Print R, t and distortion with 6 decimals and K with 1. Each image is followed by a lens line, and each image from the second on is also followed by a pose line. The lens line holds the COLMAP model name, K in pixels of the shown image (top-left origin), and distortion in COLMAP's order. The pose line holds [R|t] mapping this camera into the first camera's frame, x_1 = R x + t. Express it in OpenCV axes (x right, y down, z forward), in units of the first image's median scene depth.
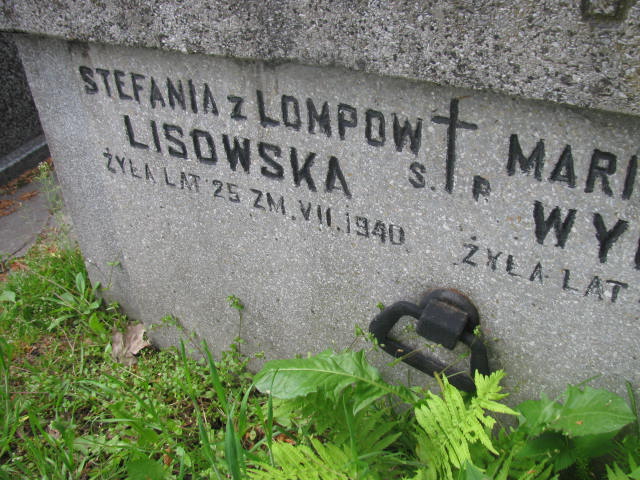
lens RADIAL K [[655.7, 0, 320.3], [0, 655.7, 235.3], [0, 0, 1]] dist [-0.140605, 0.000000]
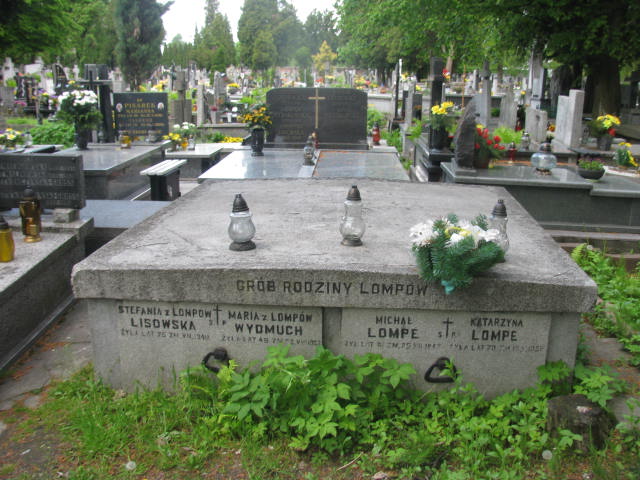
lens RADIAL K [[655.7, 0, 320.9], [0, 655.7, 240.2], [0, 0, 1]] dist [-0.140605, 0.000000]
pose [[0.899859, -0.038212, 0.434504, -1.225742], [0.184989, 0.935562, -0.300835, 0.968106], [-0.395010, 0.351088, 0.848943, -3.730506]]
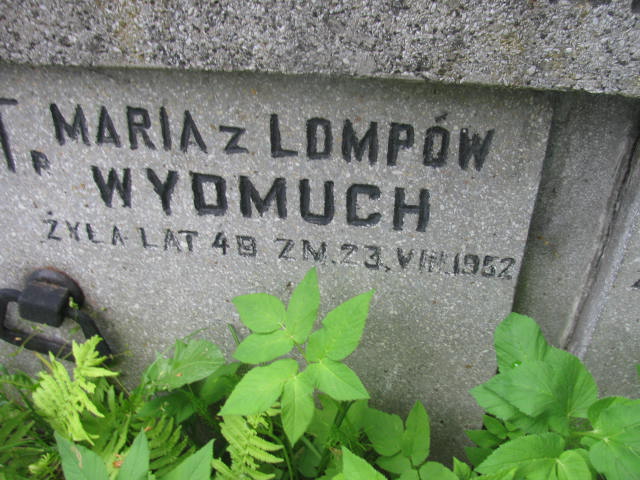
lens RADIAL K [[655.7, 0, 321.0], [0, 655.7, 245.3], [0, 0, 1]] dist [-0.140605, 0.000000]
pose [[0.917386, -0.167421, 0.361072, 0.266099], [0.160314, 0.985810, 0.049784, 0.074933], [-0.364284, 0.012213, 0.931208, -0.076165]]
